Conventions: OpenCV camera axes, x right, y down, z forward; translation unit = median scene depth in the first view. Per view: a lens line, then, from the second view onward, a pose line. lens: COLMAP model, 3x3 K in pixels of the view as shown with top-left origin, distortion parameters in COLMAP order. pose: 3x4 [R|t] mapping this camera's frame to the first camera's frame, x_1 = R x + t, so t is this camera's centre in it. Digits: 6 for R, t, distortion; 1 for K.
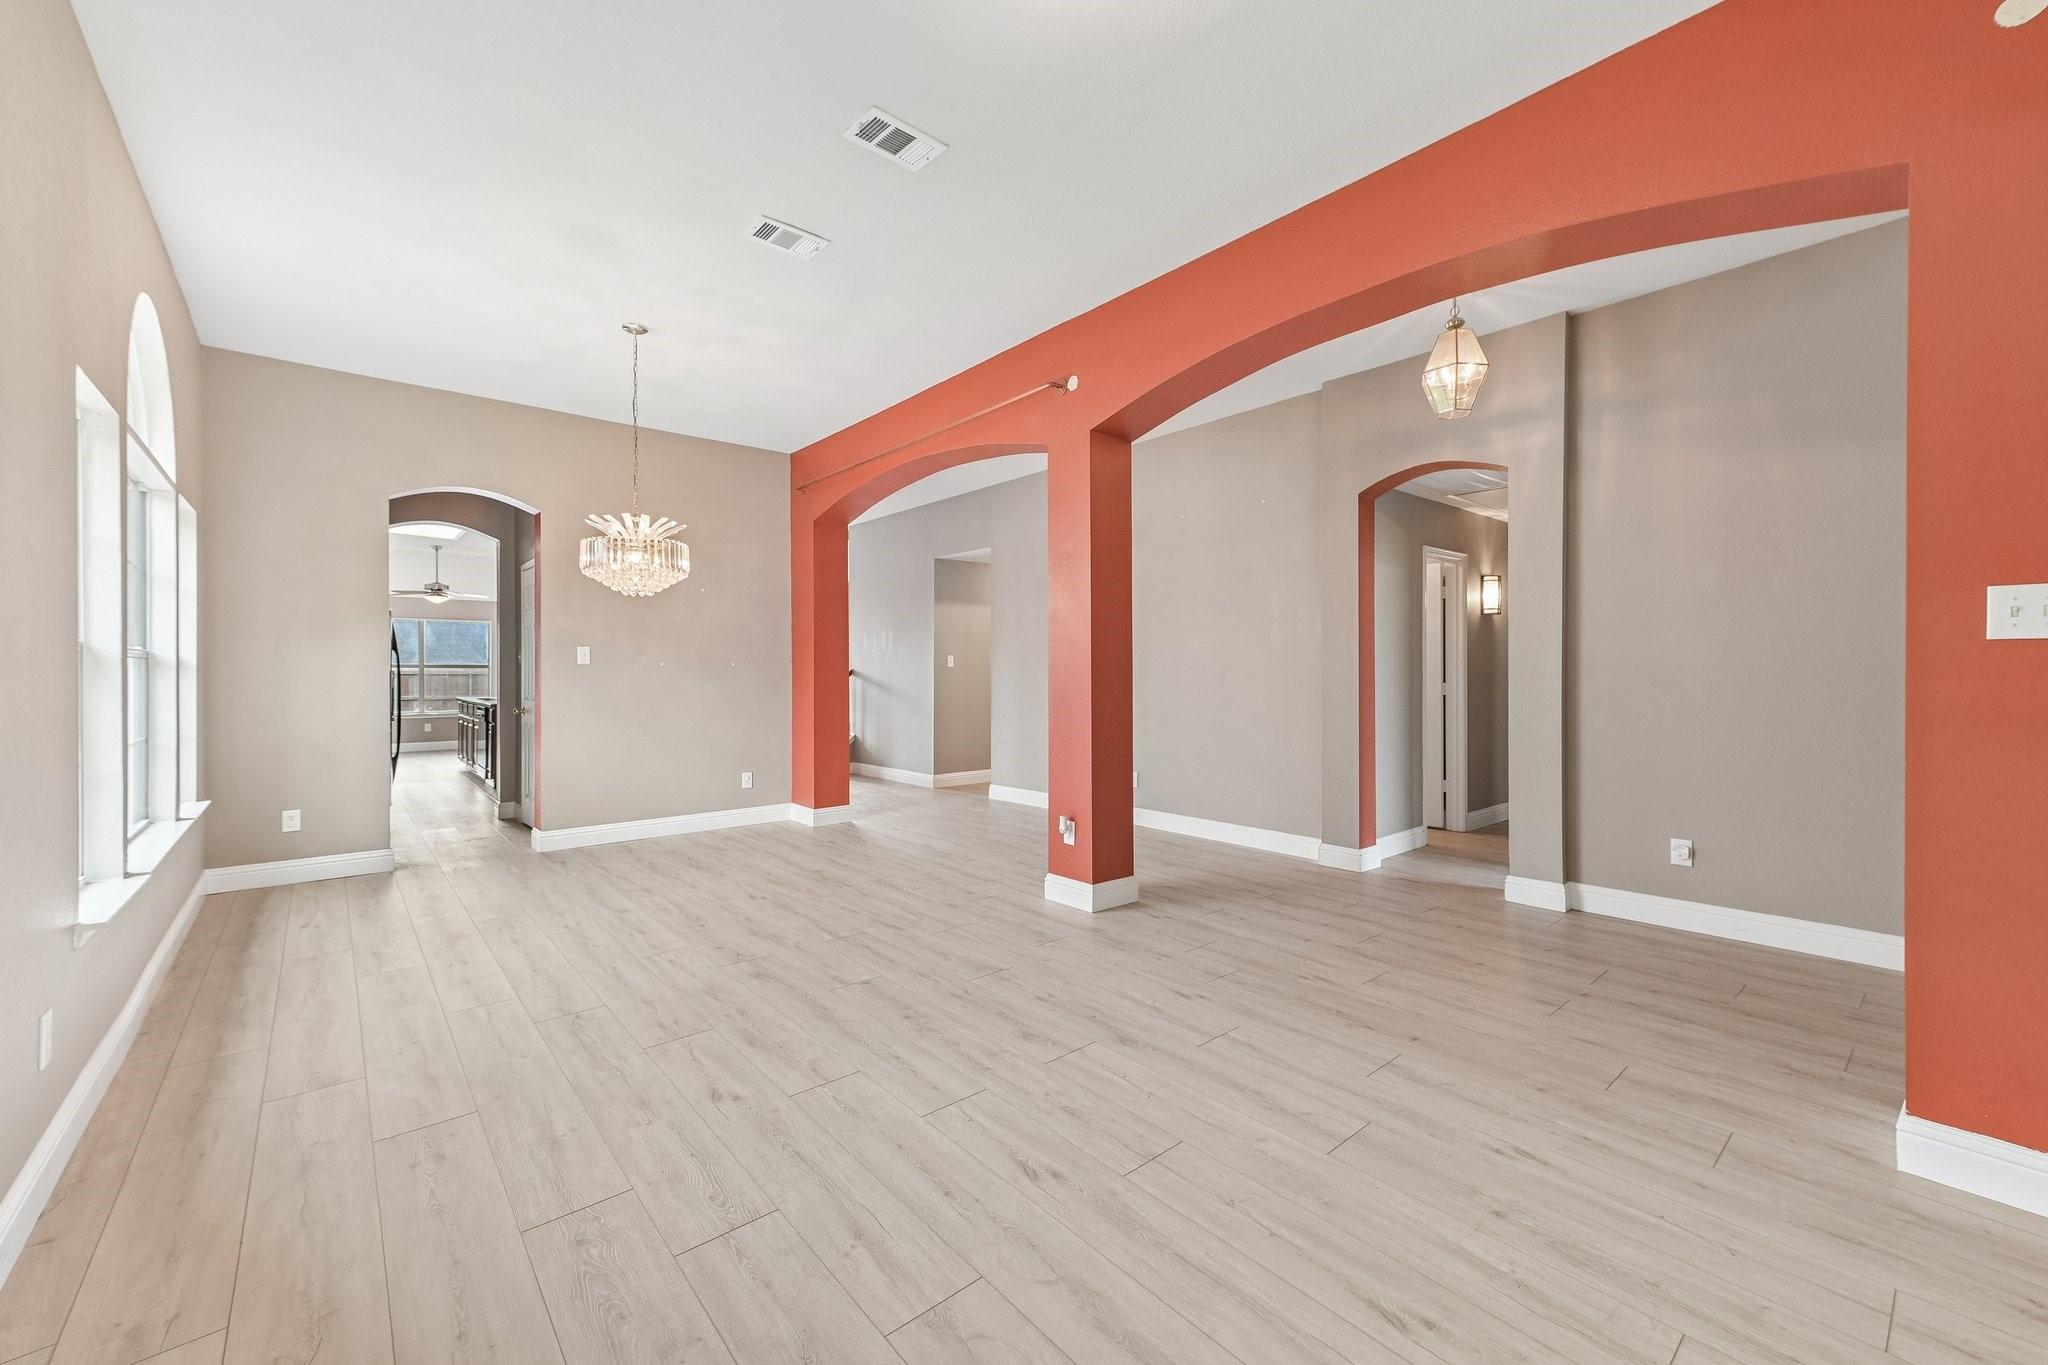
lens RADIAL K [[829.6, 0, 1034.7], [0, 829.6, 670.8], [0, 0, 1]] dist [0.009242, 0.000267]
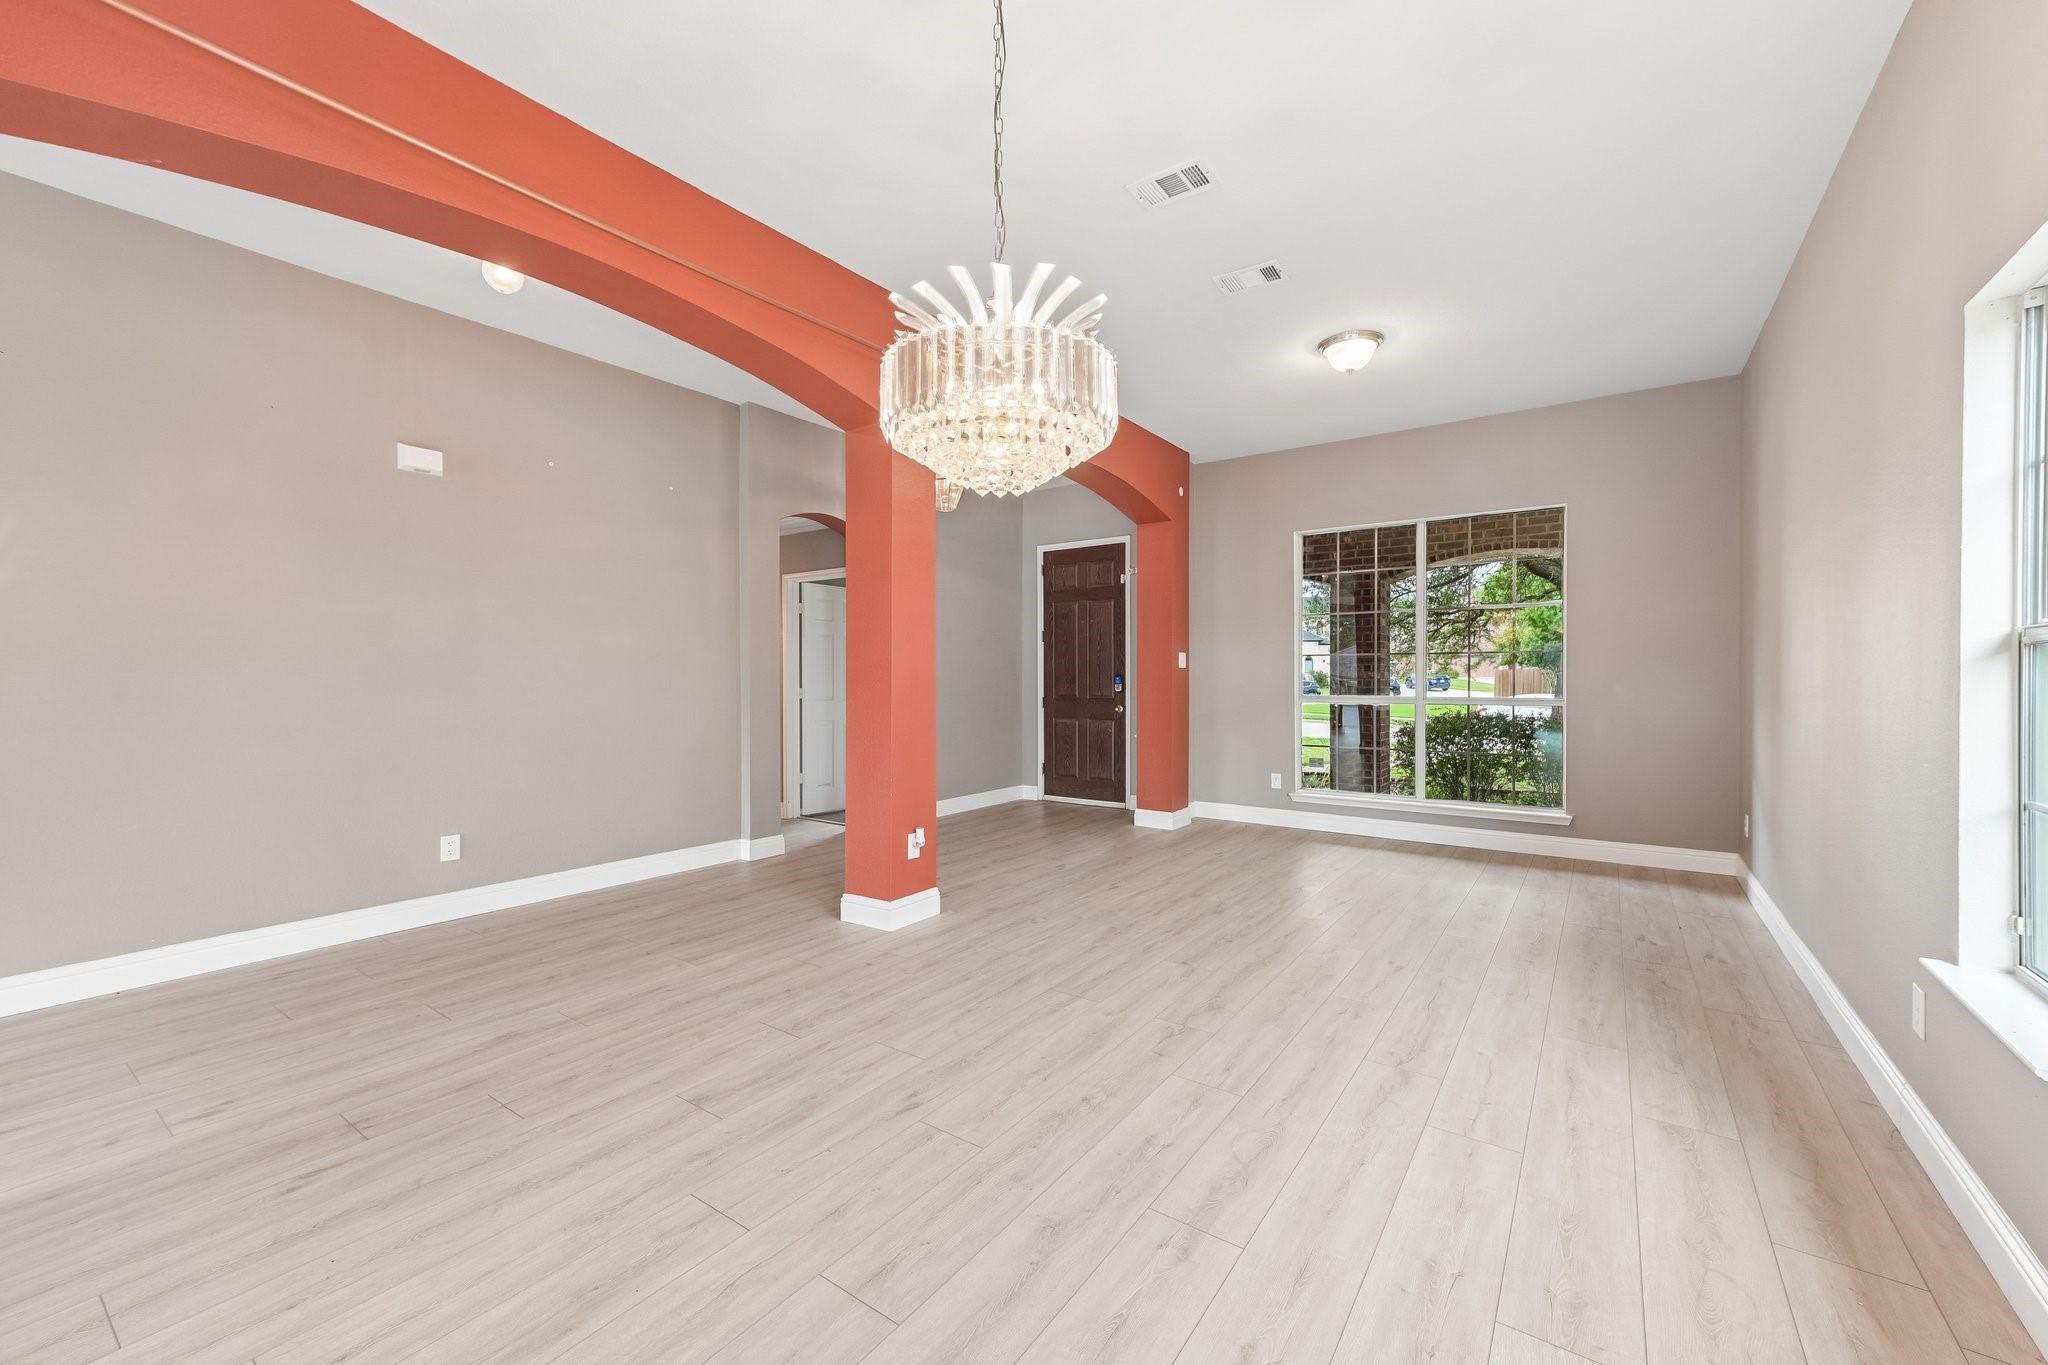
lens RADIAL K [[829.6, 0, 1031.3], [0, 829.6, 684.0], [0, 0, 1]] dist [0.009242, 0.000267]
pose [[-0.256397, -0.007652, 0.966541, -1.185805], [0.001915, 0.999963, 0.008424, 0.006811], [-0.966570, 0.004011, -0.256372, 1.465744]]
